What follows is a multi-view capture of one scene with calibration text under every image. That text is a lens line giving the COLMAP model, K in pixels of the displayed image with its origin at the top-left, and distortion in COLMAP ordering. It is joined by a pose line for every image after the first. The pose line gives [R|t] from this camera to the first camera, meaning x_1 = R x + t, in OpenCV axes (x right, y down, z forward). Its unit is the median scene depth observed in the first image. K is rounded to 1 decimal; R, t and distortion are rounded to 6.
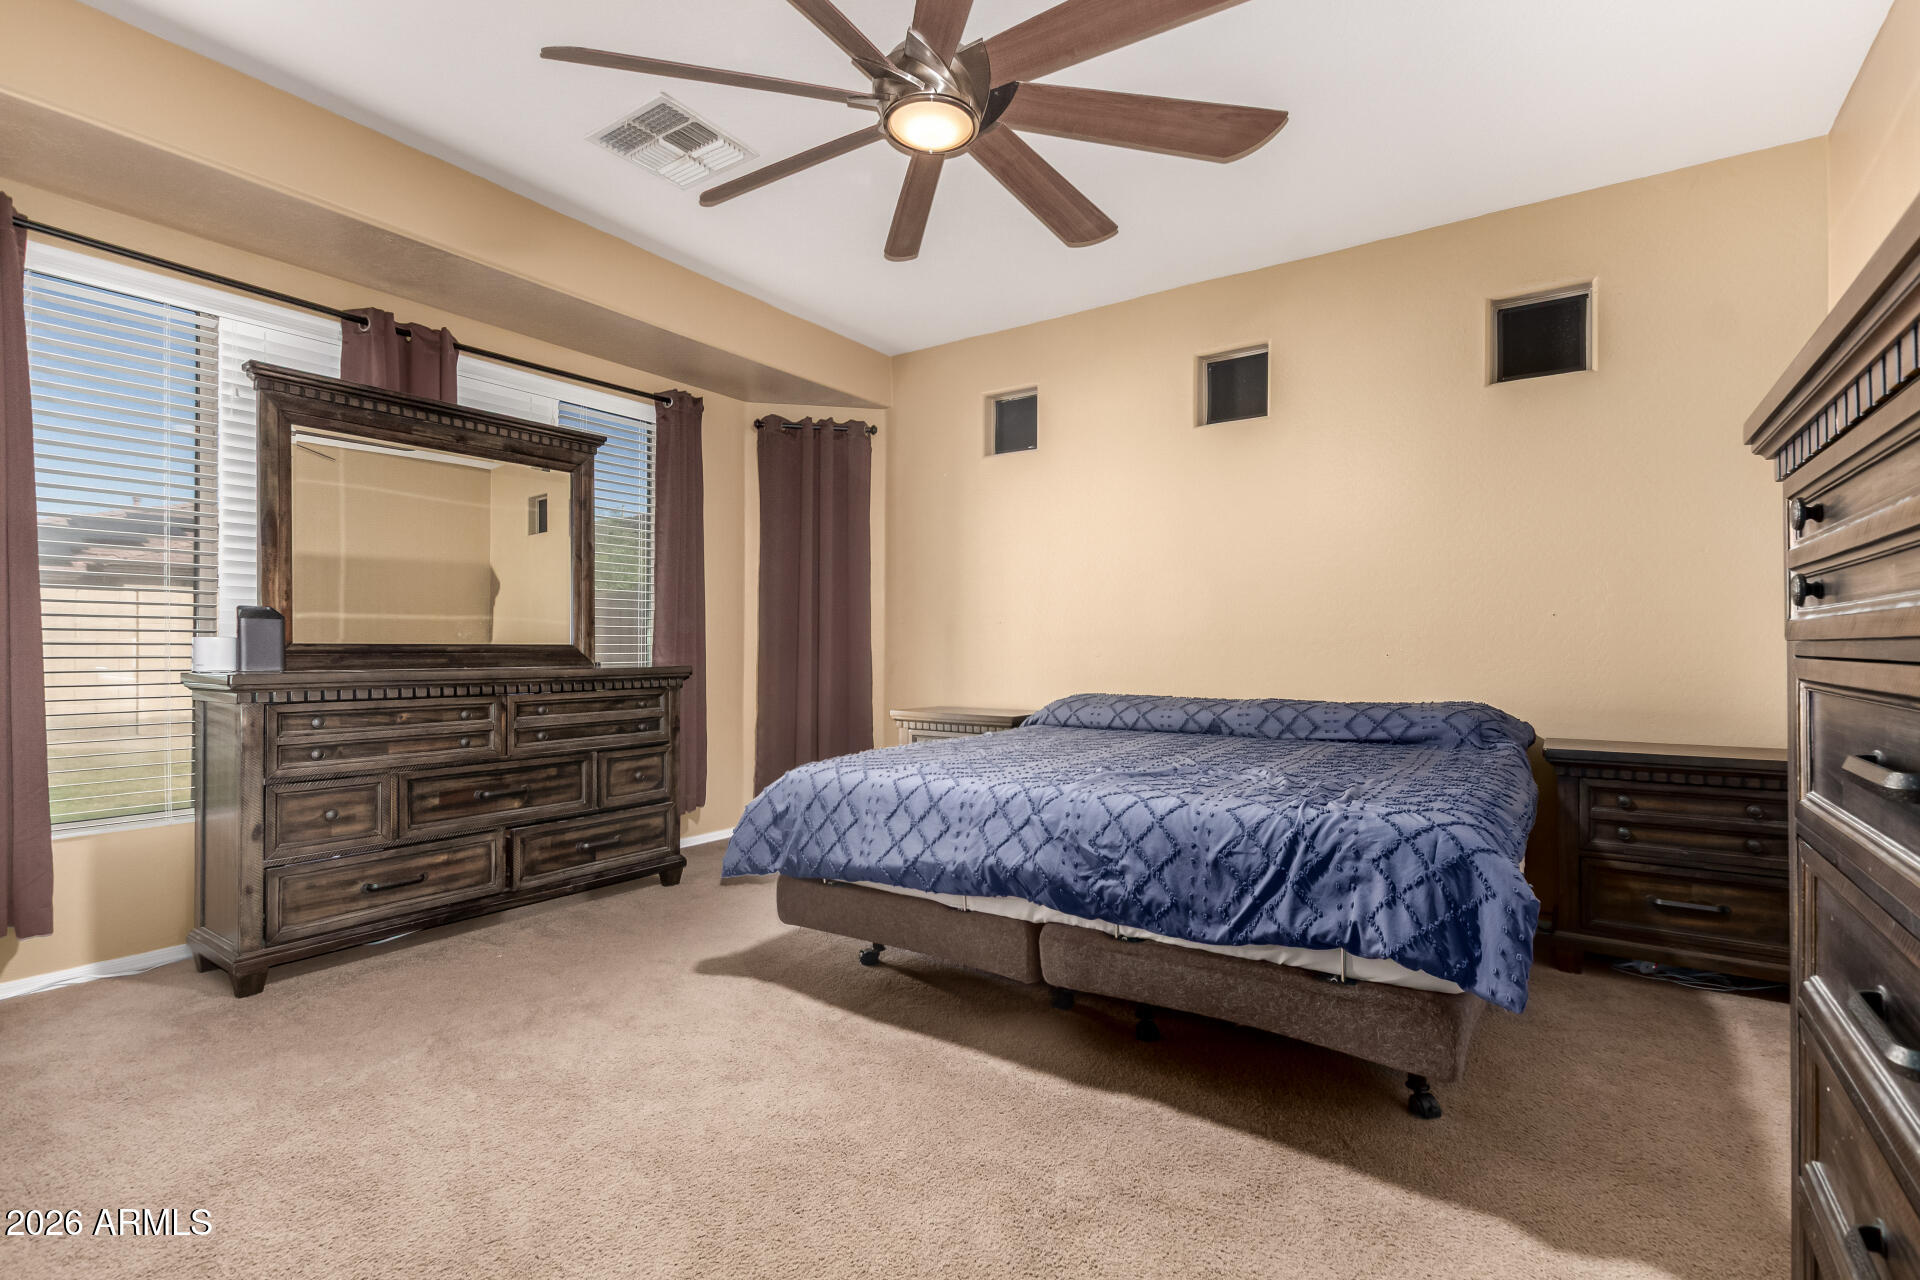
lens RADIAL K [[892.8, 0, 974.2], [0, 892.8, 645.9], [0, 0, 1]] dist [0.009910, -0.005742]
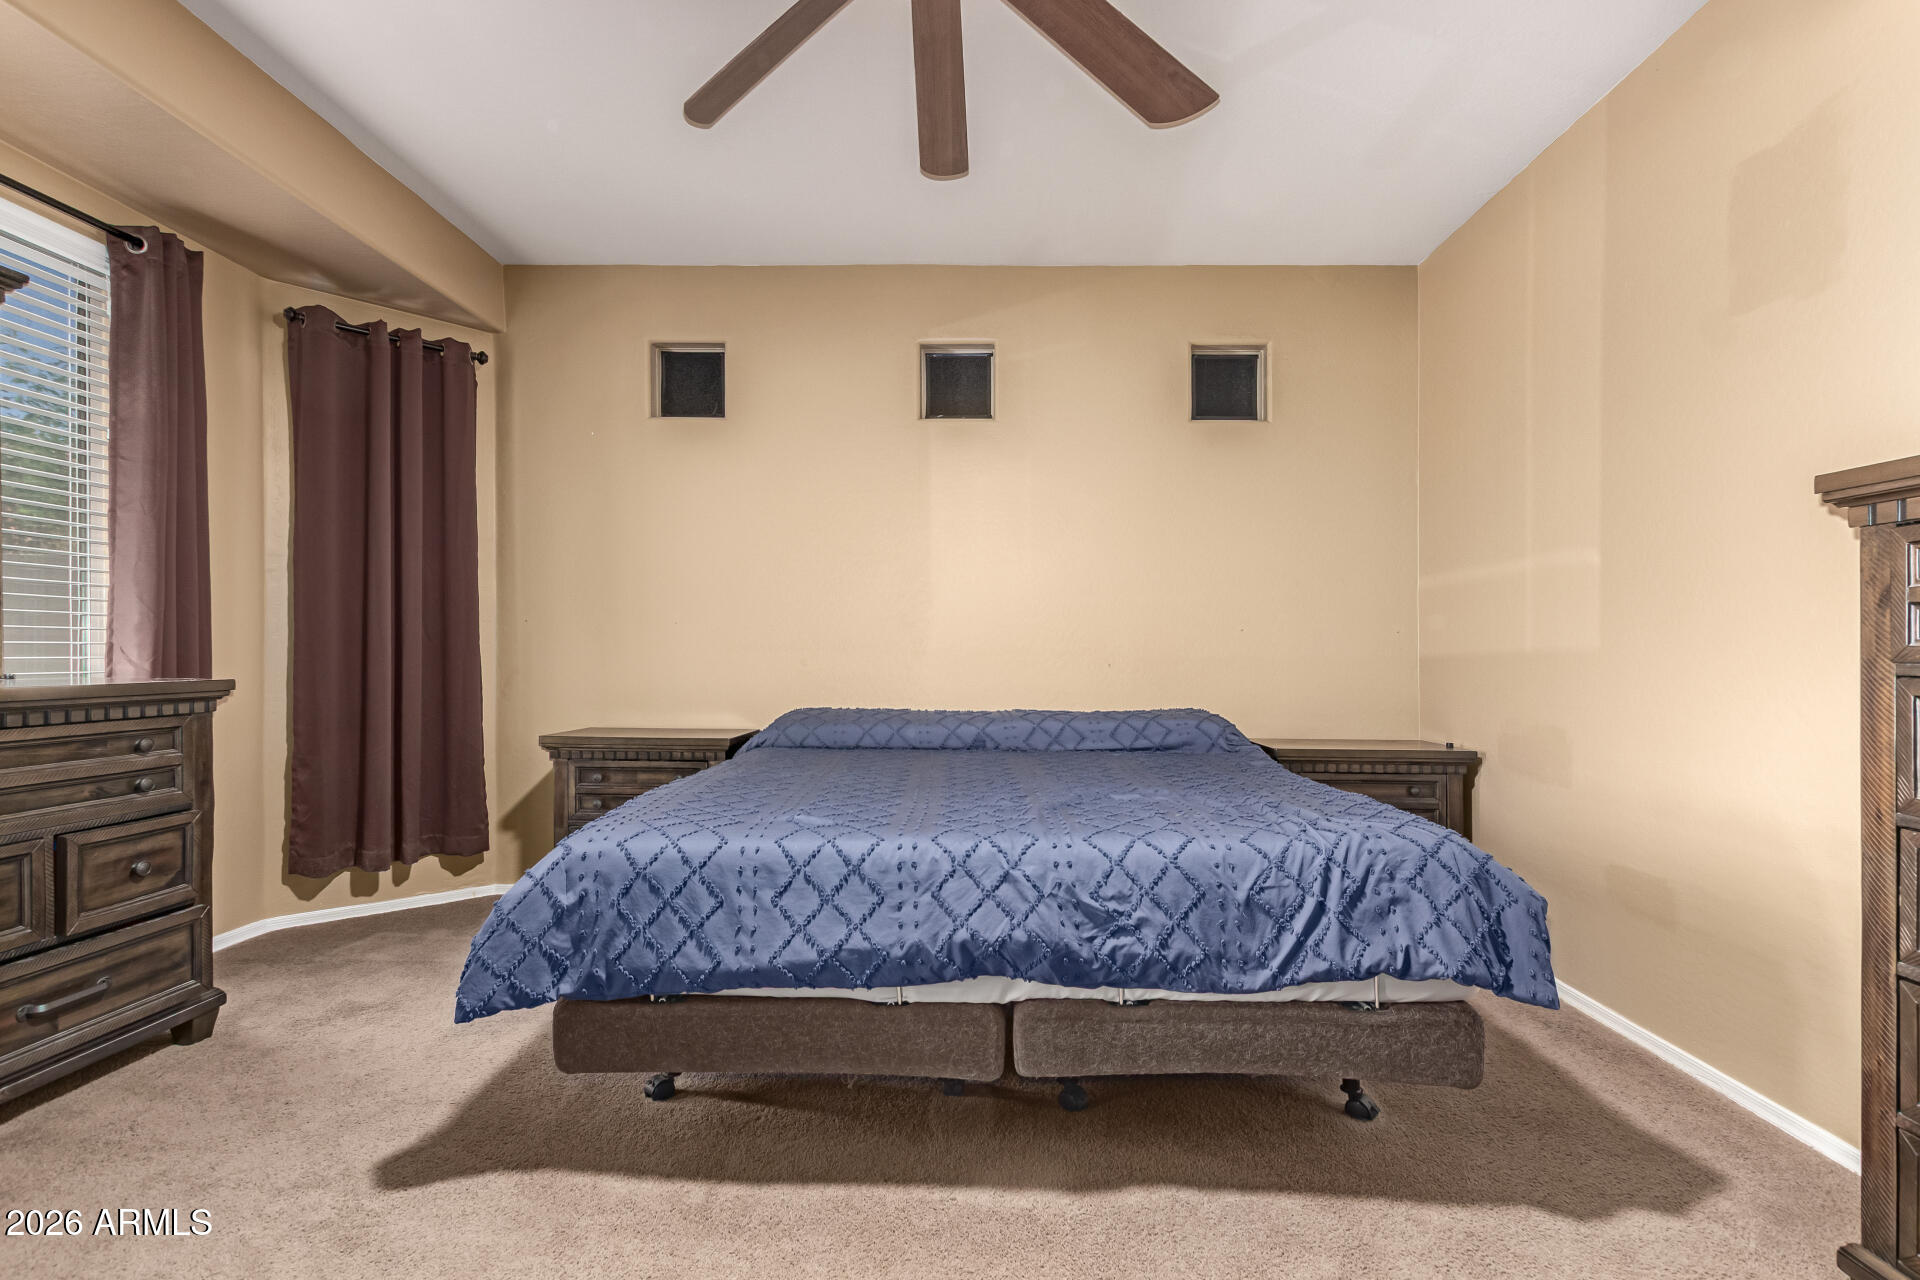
lens RADIAL K [[892.8, 0, 966.4], [0, 892.8, 639.5], [0, 0, 1]] dist [0.009910, -0.005742]
pose [[0.833123, 0.018544, 0.552777, -0.354882], [-0.014033, 0.999825, -0.012390, -0.006389], [-0.552910, 0.002565, 0.833237, 0.299213]]
